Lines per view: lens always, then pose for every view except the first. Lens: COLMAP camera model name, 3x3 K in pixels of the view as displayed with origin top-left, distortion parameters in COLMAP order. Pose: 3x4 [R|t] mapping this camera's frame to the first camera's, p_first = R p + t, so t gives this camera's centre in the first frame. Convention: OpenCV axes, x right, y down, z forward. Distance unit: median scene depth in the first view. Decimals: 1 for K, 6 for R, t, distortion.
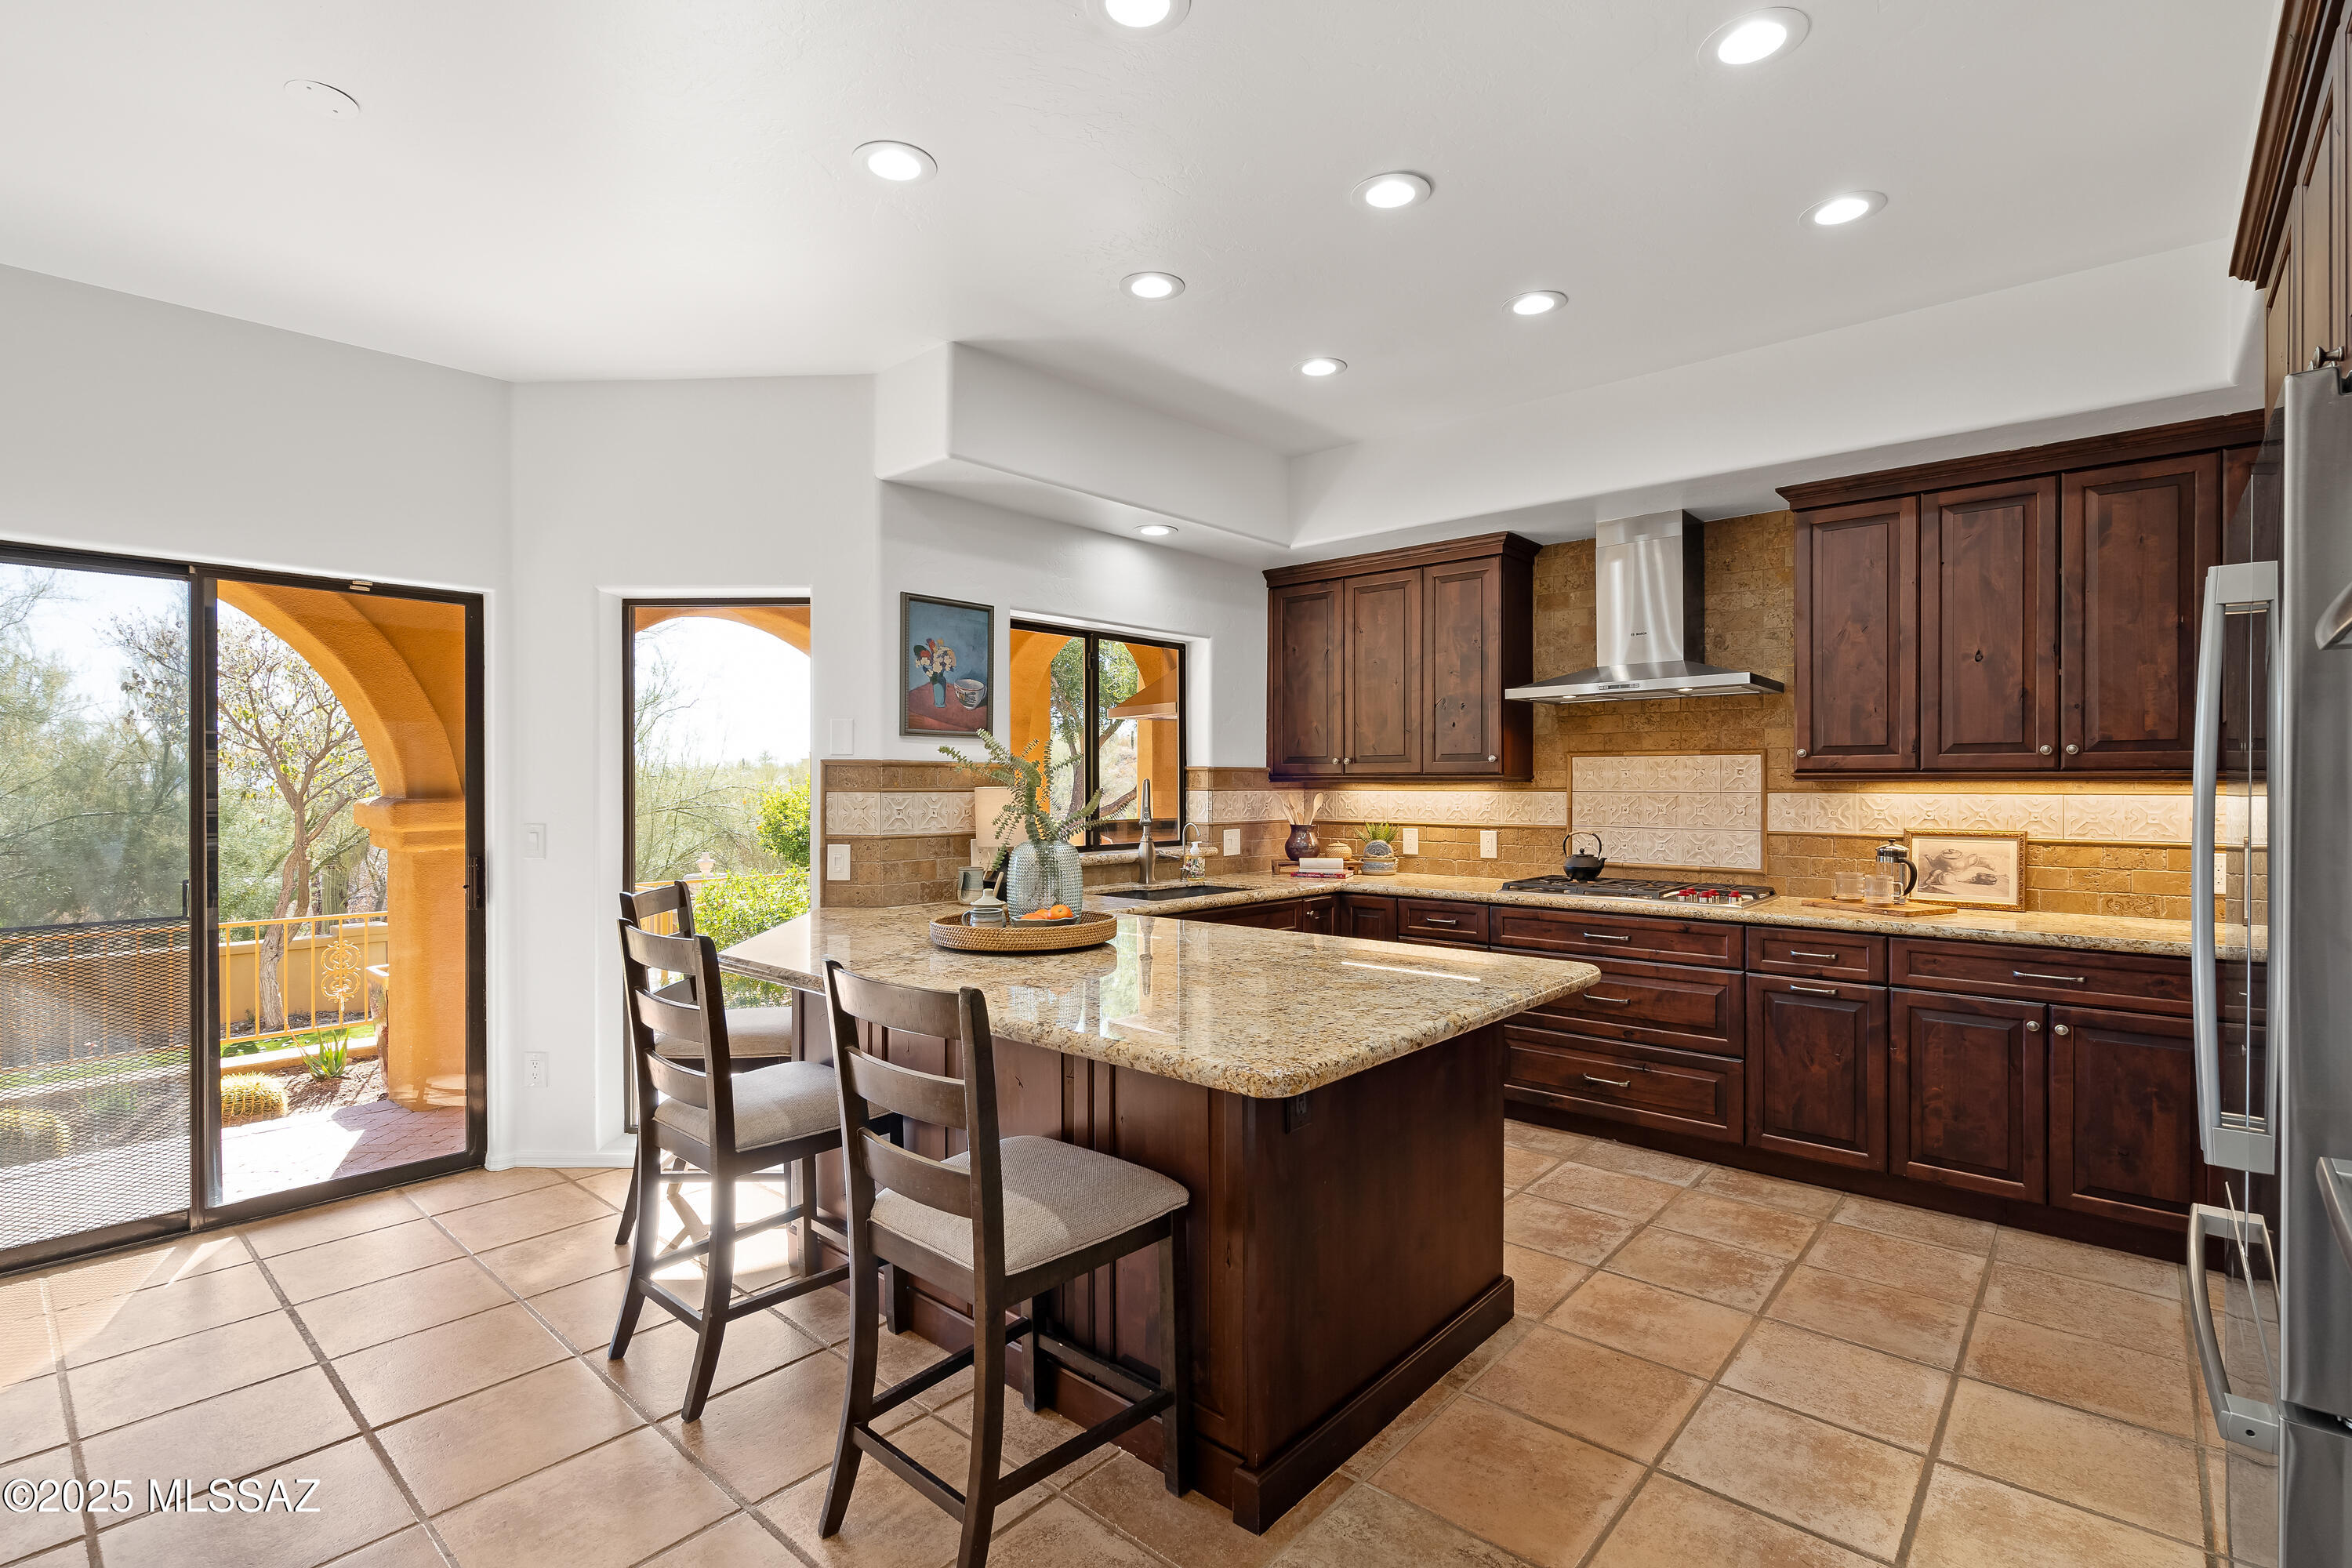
lens RADIAL K [[1089.1, 0, 1178.9], [0, 1089.1, 785.2], [0, 0, 1]] dist [-0.002726, -0.000377]
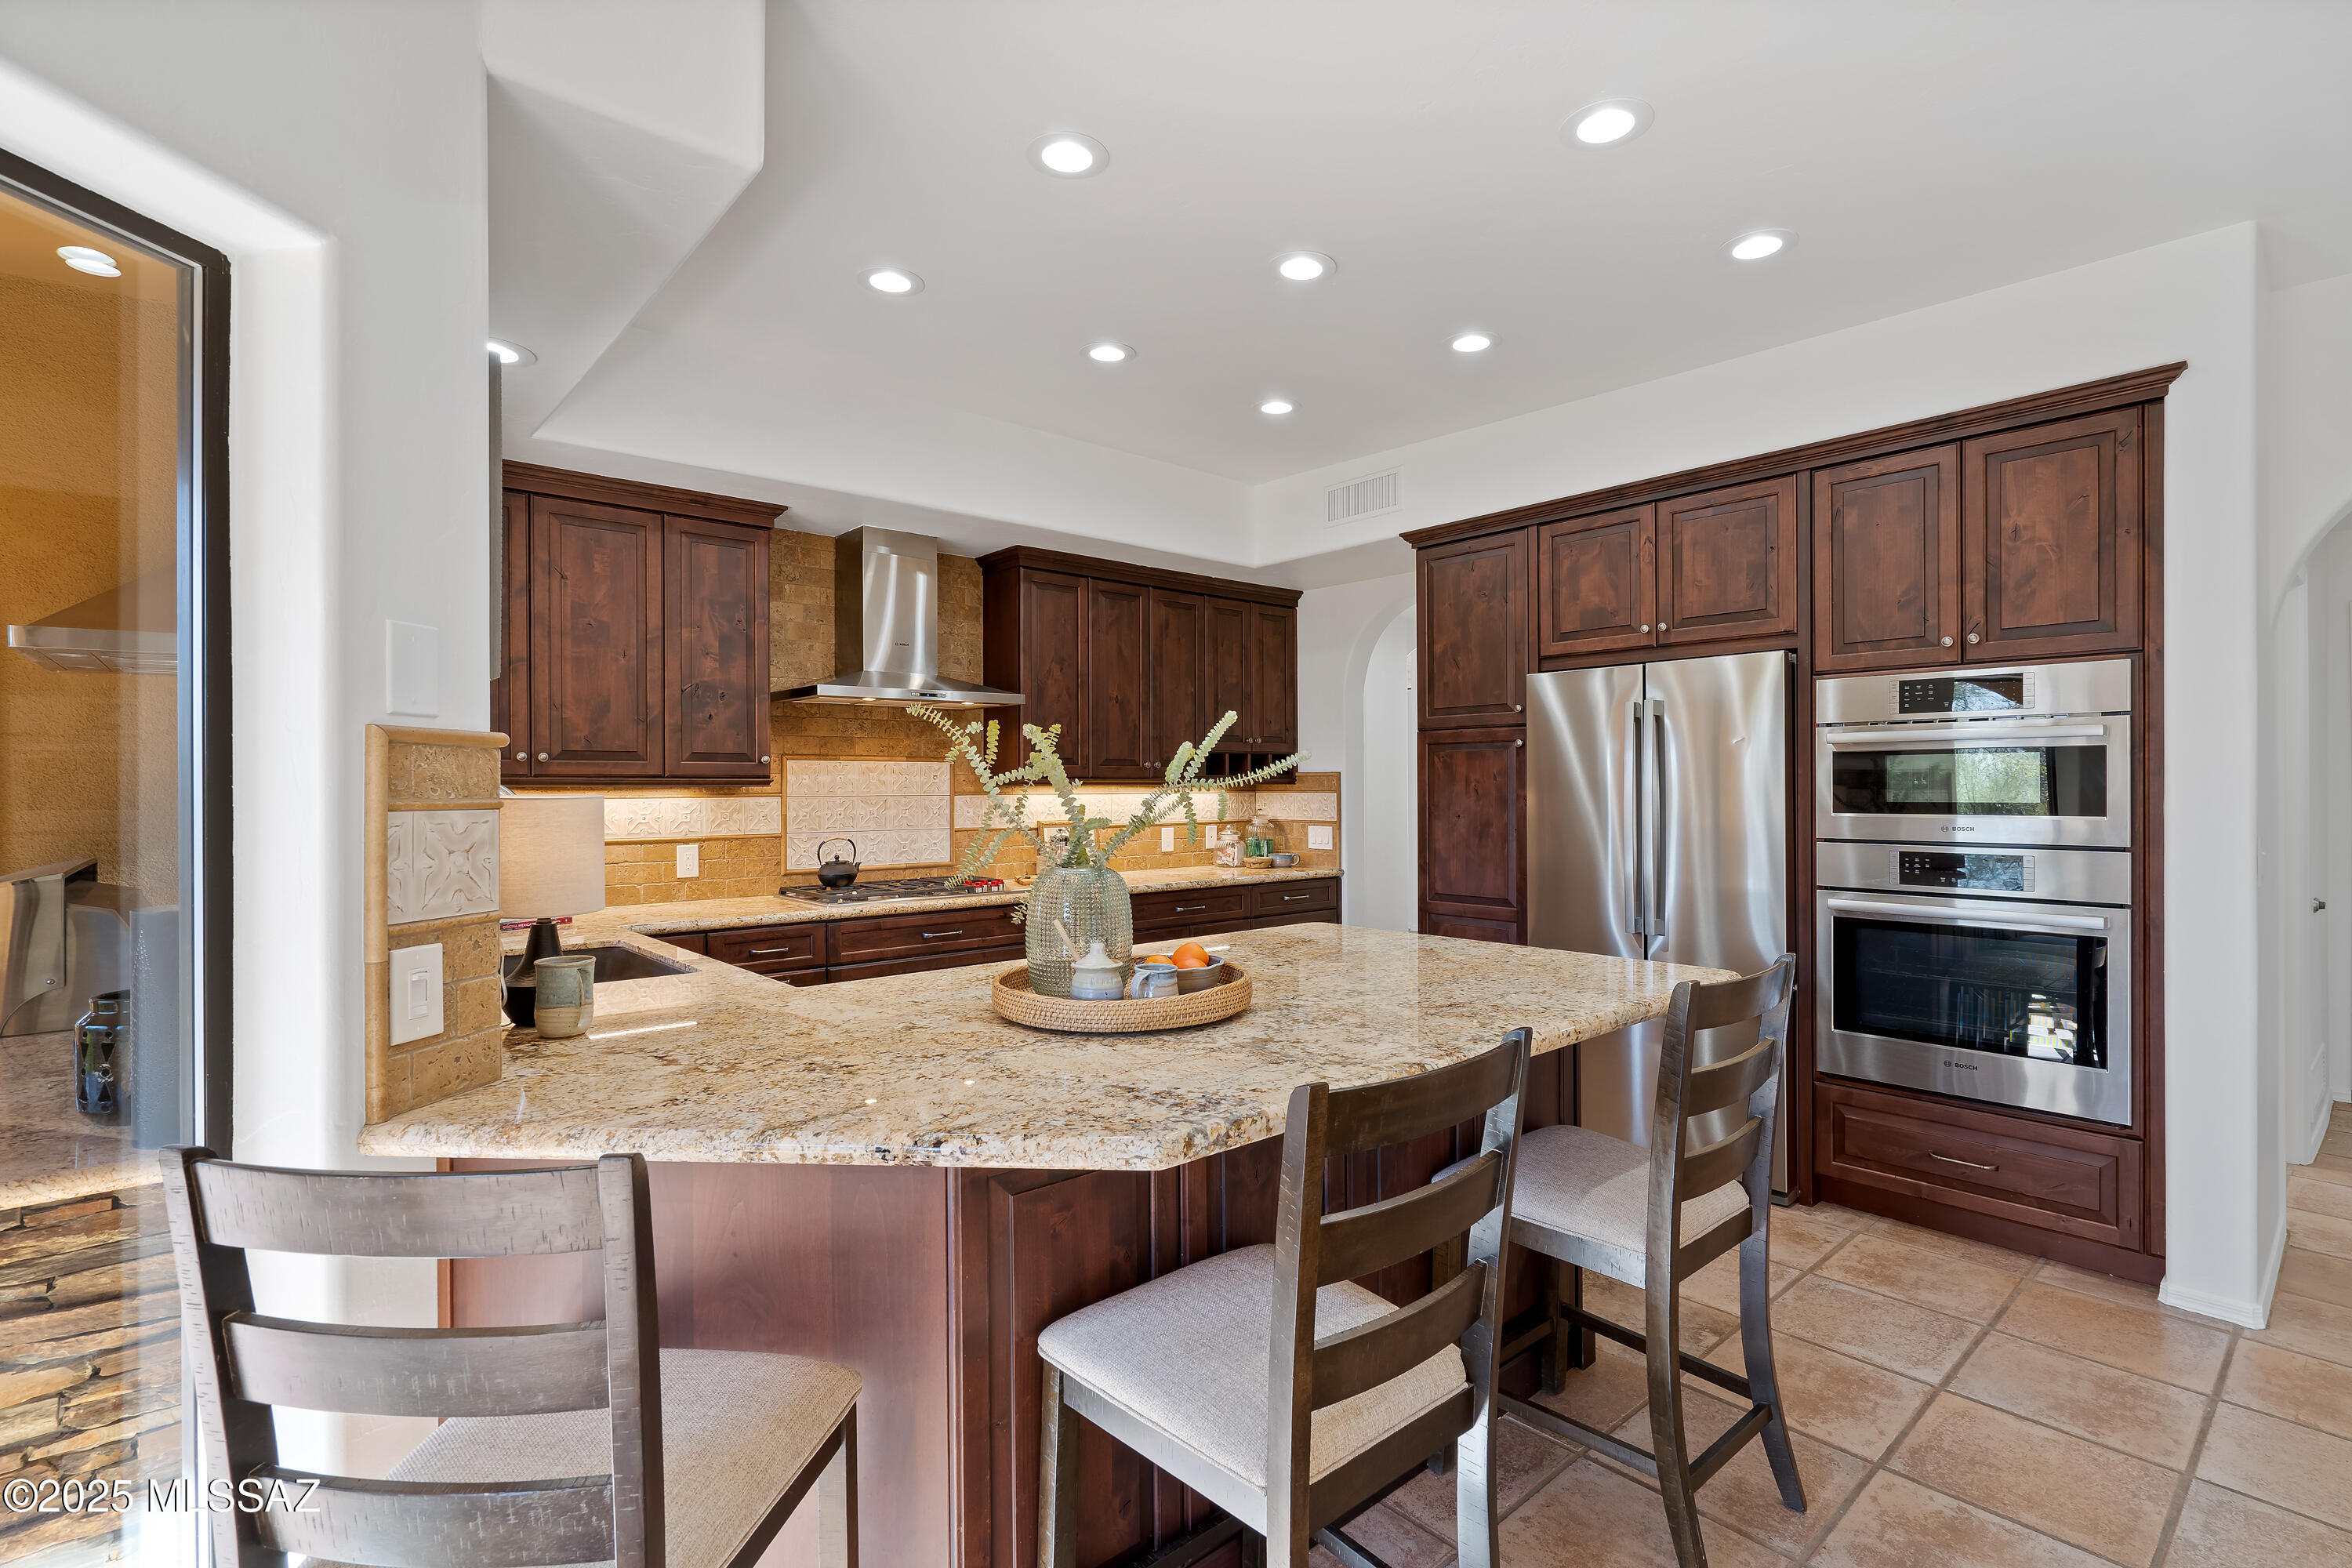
lens RADIAL K [[1089.1, 0, 1176.0], [0, 1089.1, 782.0], [0, 0, 1]] dist [-0.002726, -0.000377]
pose [[0.131204, 0.004906, 0.991343, -0.560491], [0.004789, 0.999973, -0.005583, -0.000044], [-0.991344, 0.005480, 0.131177, 0.582909]]
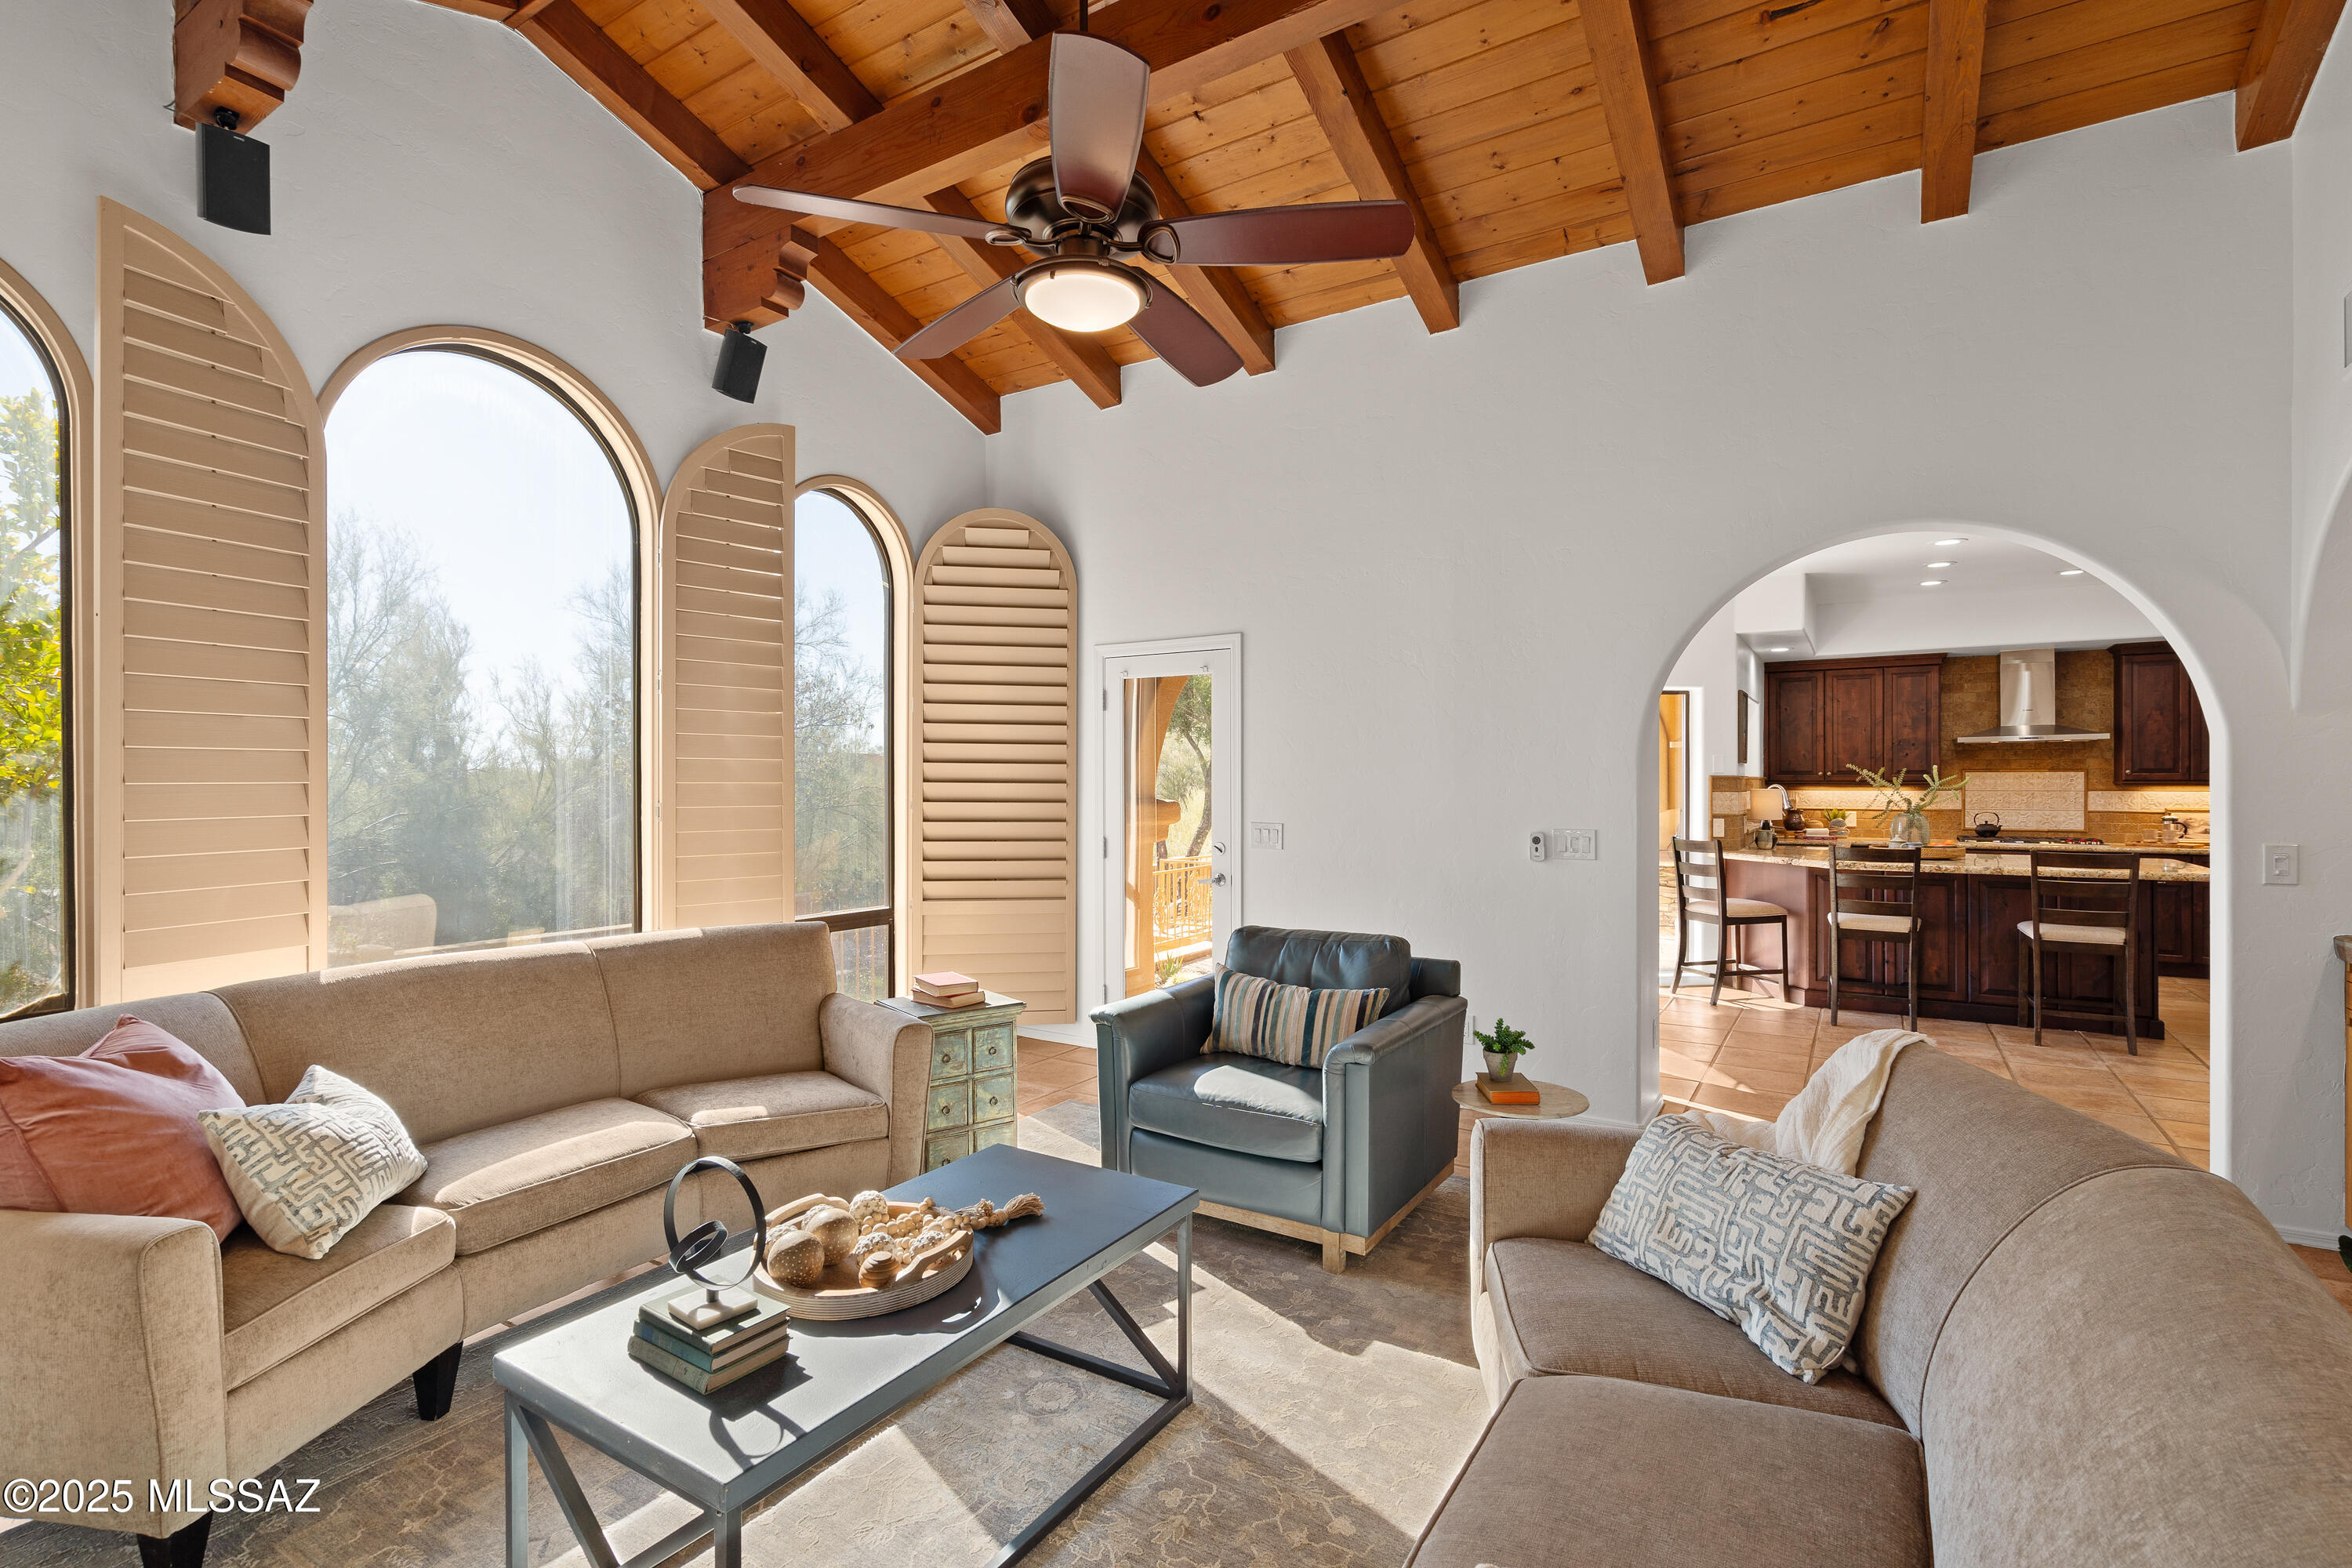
lens RADIAL K [[1089.1, 0, 1175.0], [0, 1089.1, 782.7], [0, 0, 1]] dist [-0.002726, -0.000377]
pose [[0.987536, -0.000951, 0.157393, -1.353034], [0.001377, 0.999996, -0.002599, -0.005383], [-0.157390, 0.002783, 0.987533, -0.665347]]
